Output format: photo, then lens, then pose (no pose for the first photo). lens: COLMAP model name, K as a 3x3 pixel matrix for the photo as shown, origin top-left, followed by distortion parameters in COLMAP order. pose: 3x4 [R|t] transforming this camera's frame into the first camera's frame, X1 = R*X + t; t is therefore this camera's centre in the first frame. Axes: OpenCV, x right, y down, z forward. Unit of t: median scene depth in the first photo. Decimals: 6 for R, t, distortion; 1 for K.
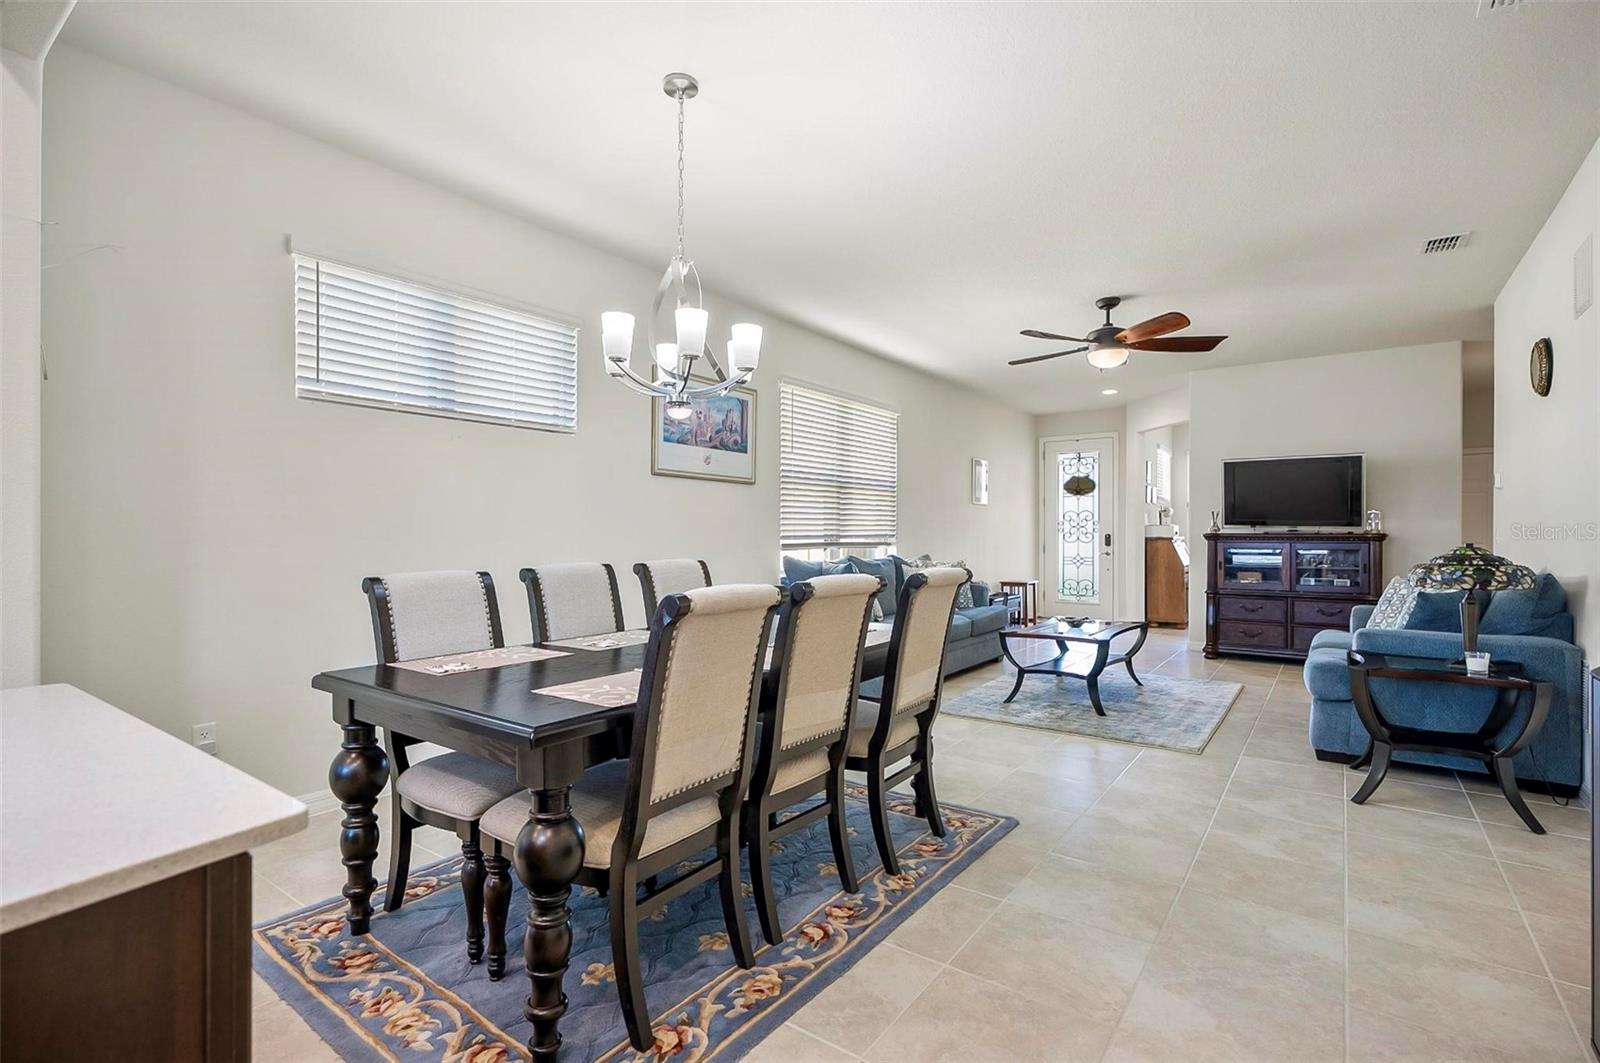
lens RADIAL K [[741.8, 0, 800.0], [0, 741.8, 531.5], [0, 0, 1]] dist [0.000459, 0.000014]
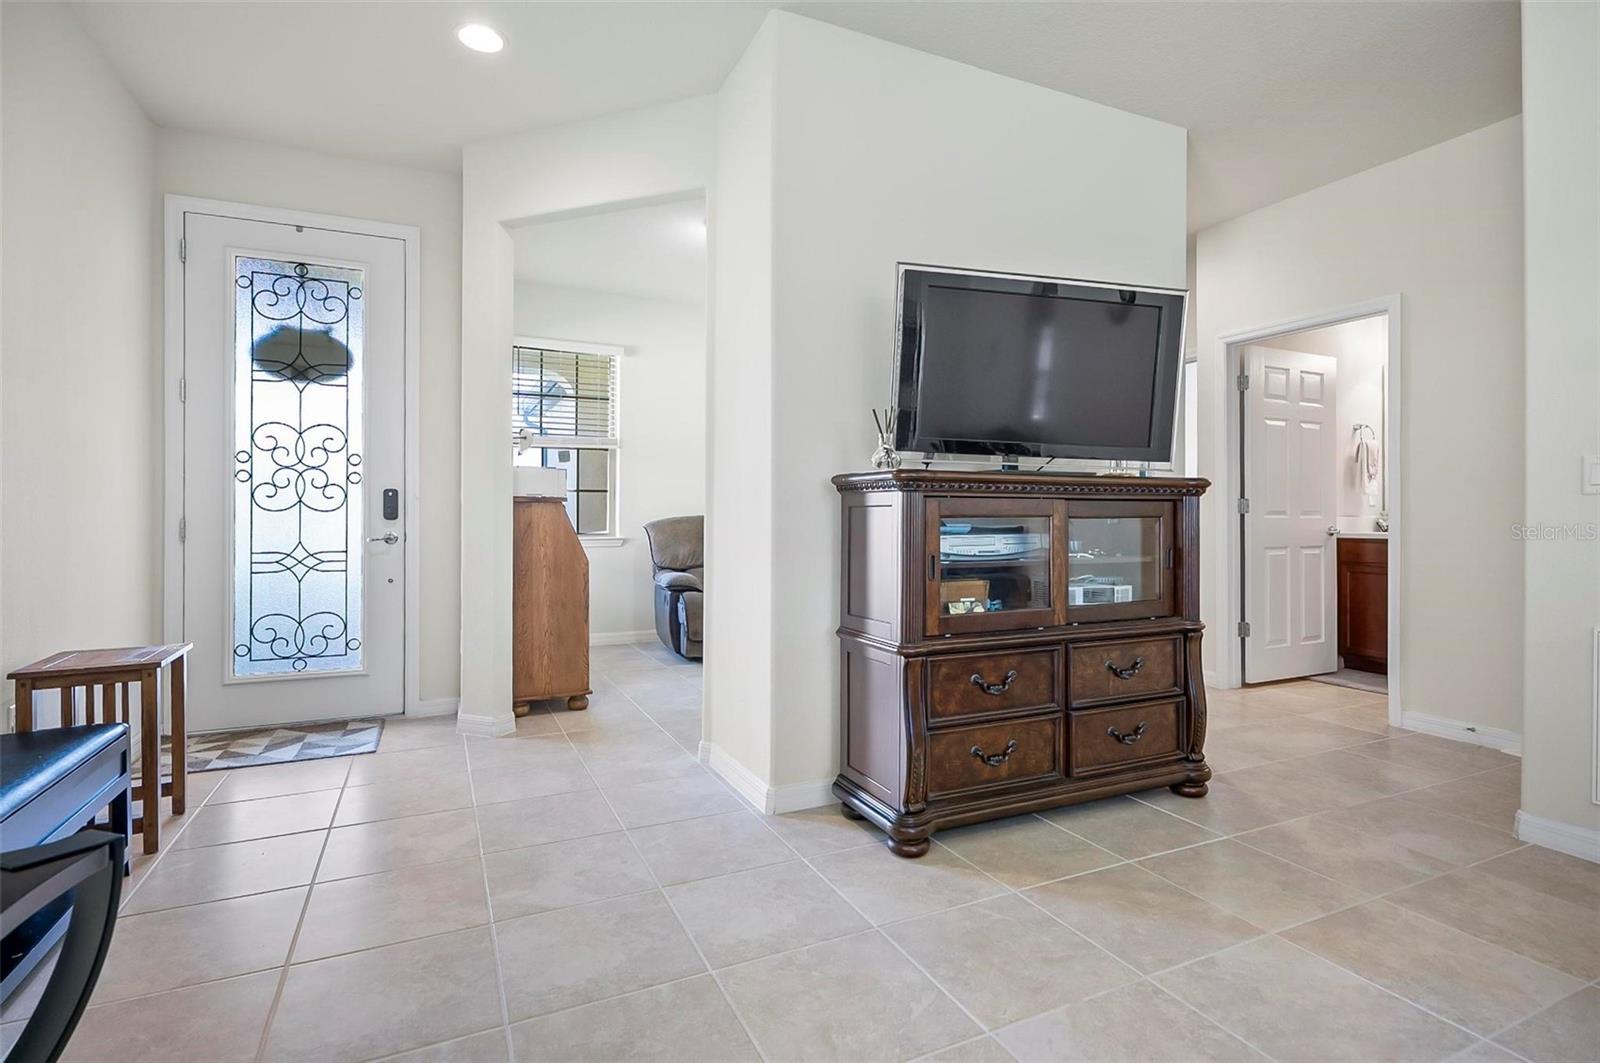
lens RADIAL K [[794.0, 0, 800.2], [0, 794.0, 514.9], [0, 0, 1]] dist [0.002745, 0.000333]
pose [[0.480553, -0.002770, 0.876961, 0.171260], [-0.002759, 0.999985, 0.004670, 0.016090], [-0.876961, -0.004664, 0.480539, 0.673957]]
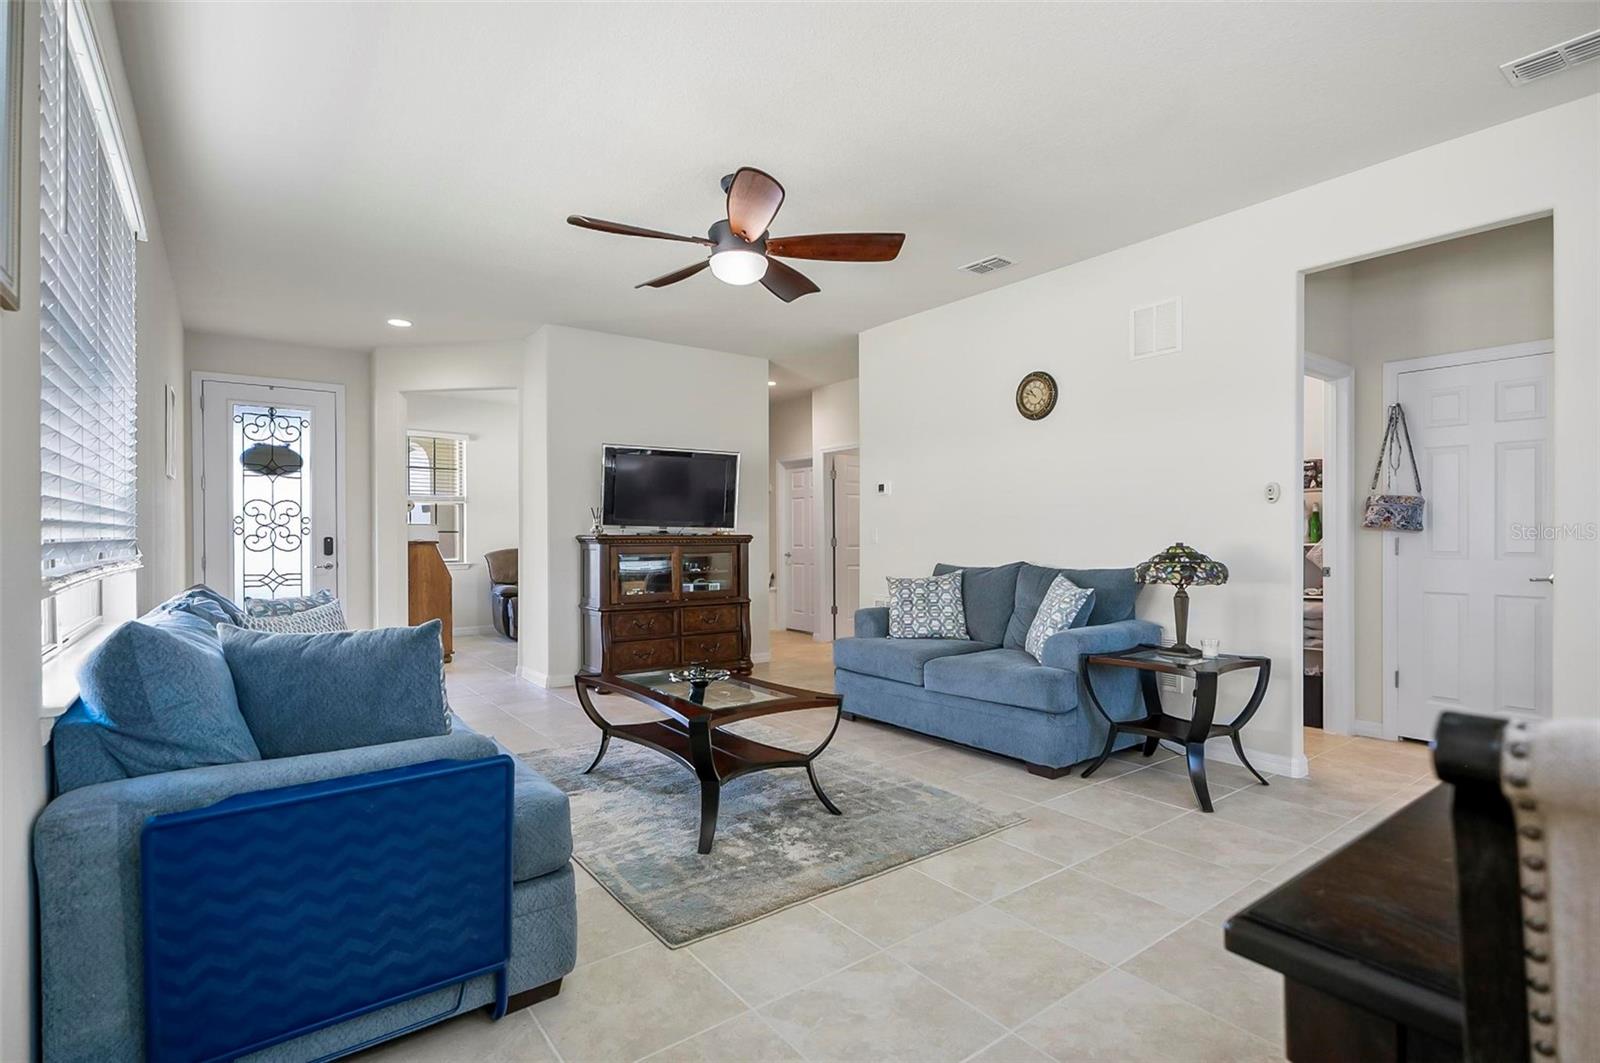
lens RADIAL K [[764.7, 0, 801.9], [0, 764.7, 541.9], [0, 0, 1]] dist [0.013902, -0.000145]
pose [[0.294095, -0.010755, 0.955716, -0.128077], [0.000699, 0.999939, 0.011038, 0.000617], [-0.955776, -0.002578, 0.294085, 0.429620]]
